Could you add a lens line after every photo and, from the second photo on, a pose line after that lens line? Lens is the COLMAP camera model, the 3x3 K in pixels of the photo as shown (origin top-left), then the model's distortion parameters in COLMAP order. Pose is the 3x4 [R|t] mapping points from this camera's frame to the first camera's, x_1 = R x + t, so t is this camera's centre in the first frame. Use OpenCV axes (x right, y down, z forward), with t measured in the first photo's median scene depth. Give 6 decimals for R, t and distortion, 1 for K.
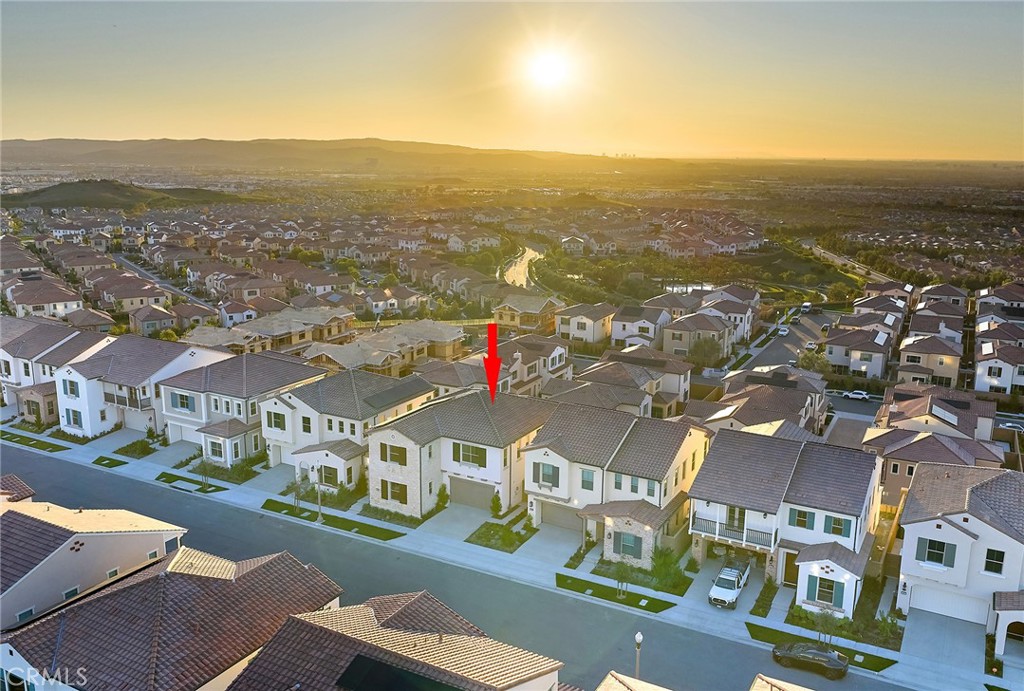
lens RADIAL K [[865.4, 0, 512.0], [0, 865.4, 345.5], [0, 0, 1]] dist [0.009636, -0.009483]
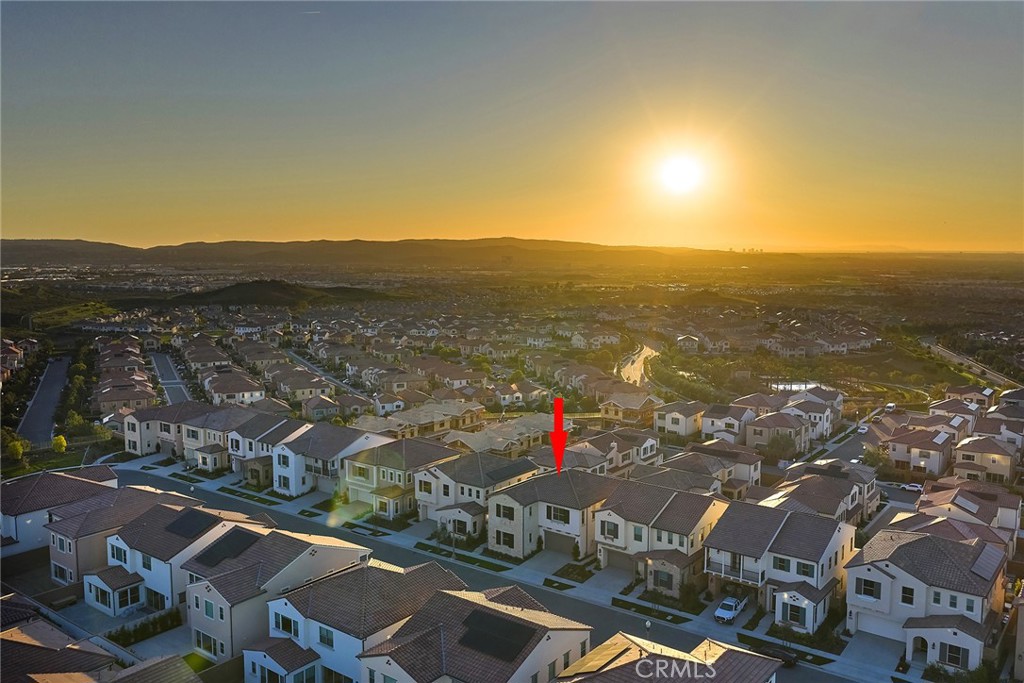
lens RADIAL K [[838.4, 0, 512.0], [0, 838.4, 341.5], [0, 0, 1]] dist [0.029952, -0.052841]
pose [[0.988479, 0.006135, -0.151230, 0.033254], [-0.022626, 0.993940, -0.107567, -0.002322], [0.149654, 0.109749, 0.982628, -0.158509]]
